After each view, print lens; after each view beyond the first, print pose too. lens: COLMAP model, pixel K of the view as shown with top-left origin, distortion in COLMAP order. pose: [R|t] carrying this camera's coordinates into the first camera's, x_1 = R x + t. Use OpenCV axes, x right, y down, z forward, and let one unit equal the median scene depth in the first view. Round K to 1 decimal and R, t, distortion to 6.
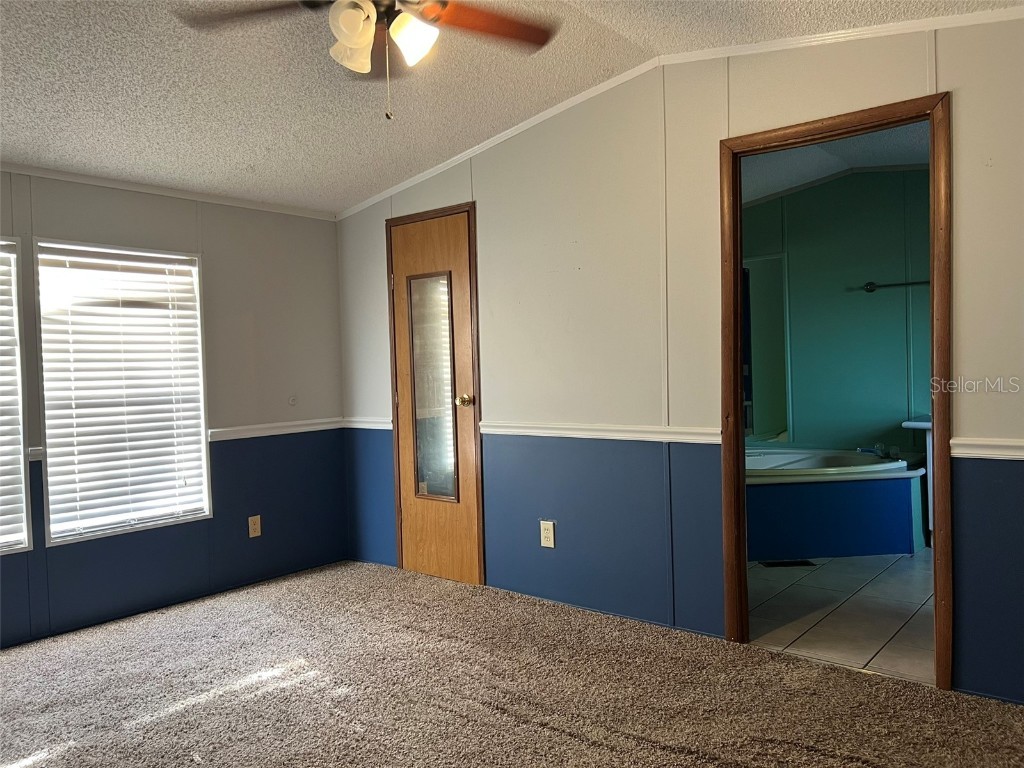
lens RADIAL K [[776.5, 0, 505.6], [0, 776.5, 381.2], [0, 0, 1]] dist [0.064099, -0.053213]
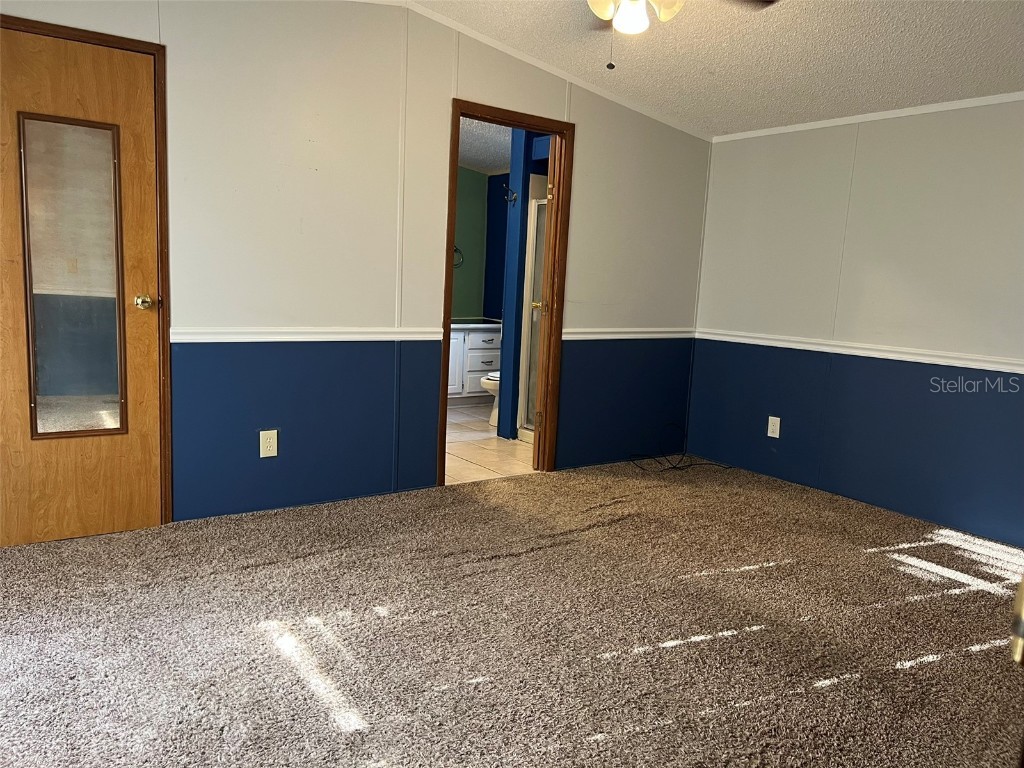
lens RADIAL K [[776.5, 0, 503.8], [0, 776.5, 386.5], [0, 0, 1]] dist [0.064099, -0.053213]
pose [[0.245205, -0.088888, 0.965388, -0.797009], [-0.029613, 0.994637, 0.099103, 0.022542], [-0.969019, -0.052888, 0.241258, 0.489213]]
